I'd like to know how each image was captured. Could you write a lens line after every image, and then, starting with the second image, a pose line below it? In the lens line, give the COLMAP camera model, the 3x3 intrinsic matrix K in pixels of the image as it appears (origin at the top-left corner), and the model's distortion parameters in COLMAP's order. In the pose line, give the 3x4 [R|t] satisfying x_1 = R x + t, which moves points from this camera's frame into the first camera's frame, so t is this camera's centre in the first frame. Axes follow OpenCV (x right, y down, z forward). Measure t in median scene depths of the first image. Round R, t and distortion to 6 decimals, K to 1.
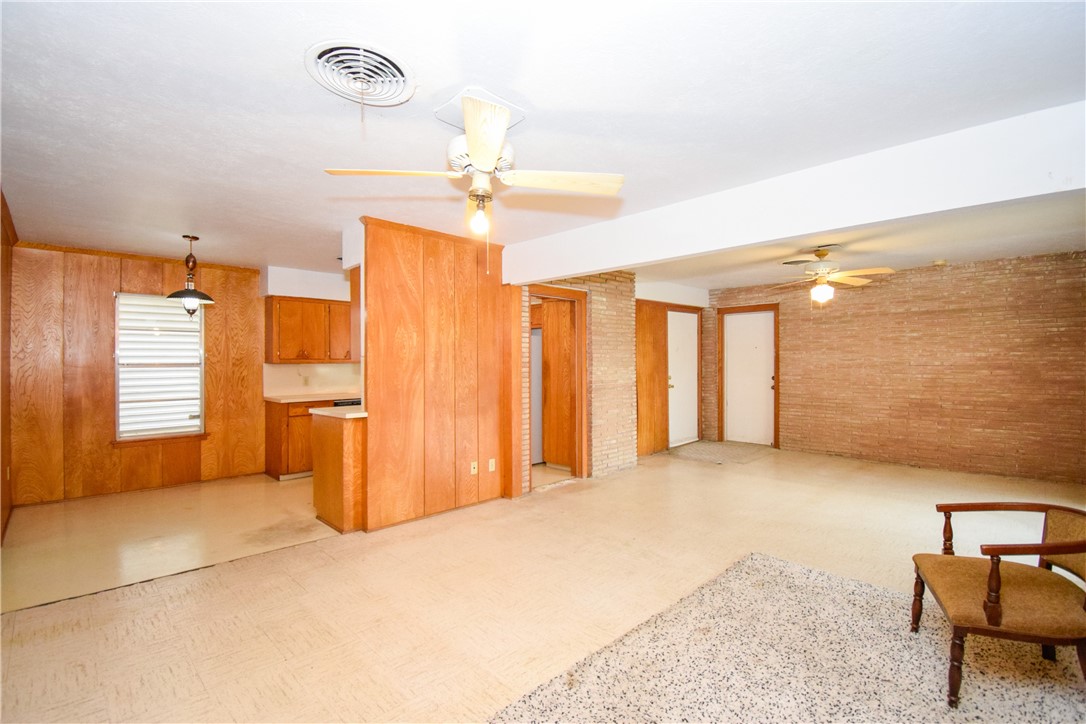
lens RADIAL K [[469.0, 0, 543.0], [0, 469.0, 362.0], [0, 0, 1]] dist [0.023693, -0.026005]
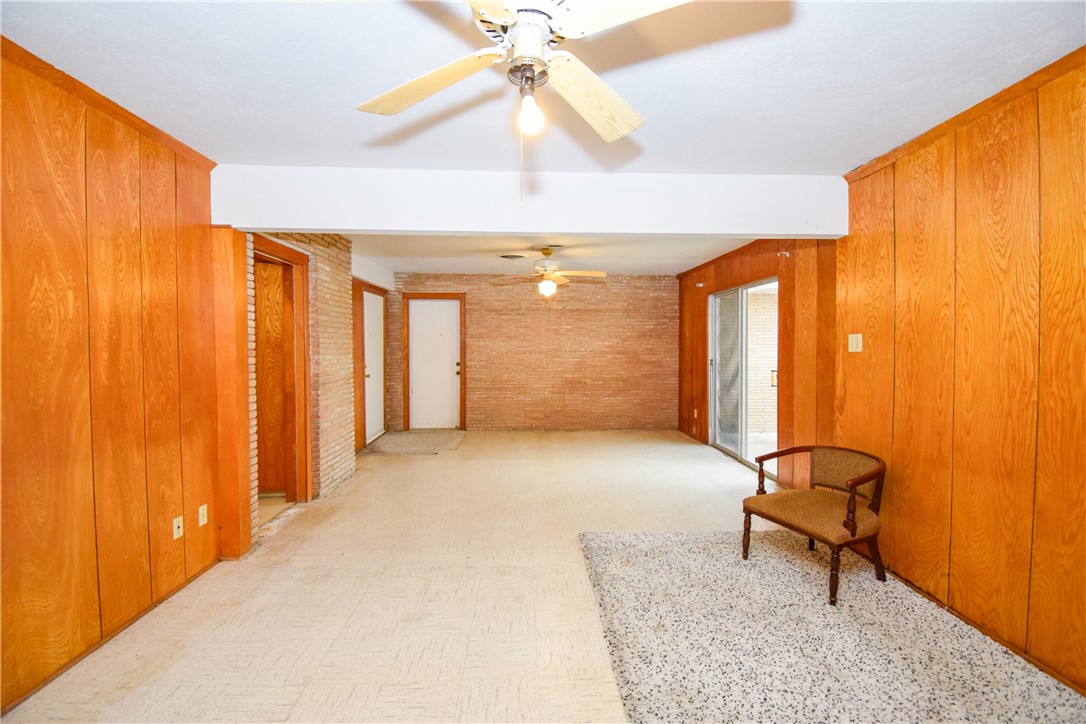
lens RADIAL K [[469.0, 0, 543.0], [0, 469.0, 362.0], [0, 0, 1]] dist [0.023693, -0.026005]
pose [[0.687369, -0.020021, 0.726033, -0.222982], [-0.001147, 0.999589, 0.028650, -0.001058], [-0.726308, -0.020525, 0.687063, 0.225231]]
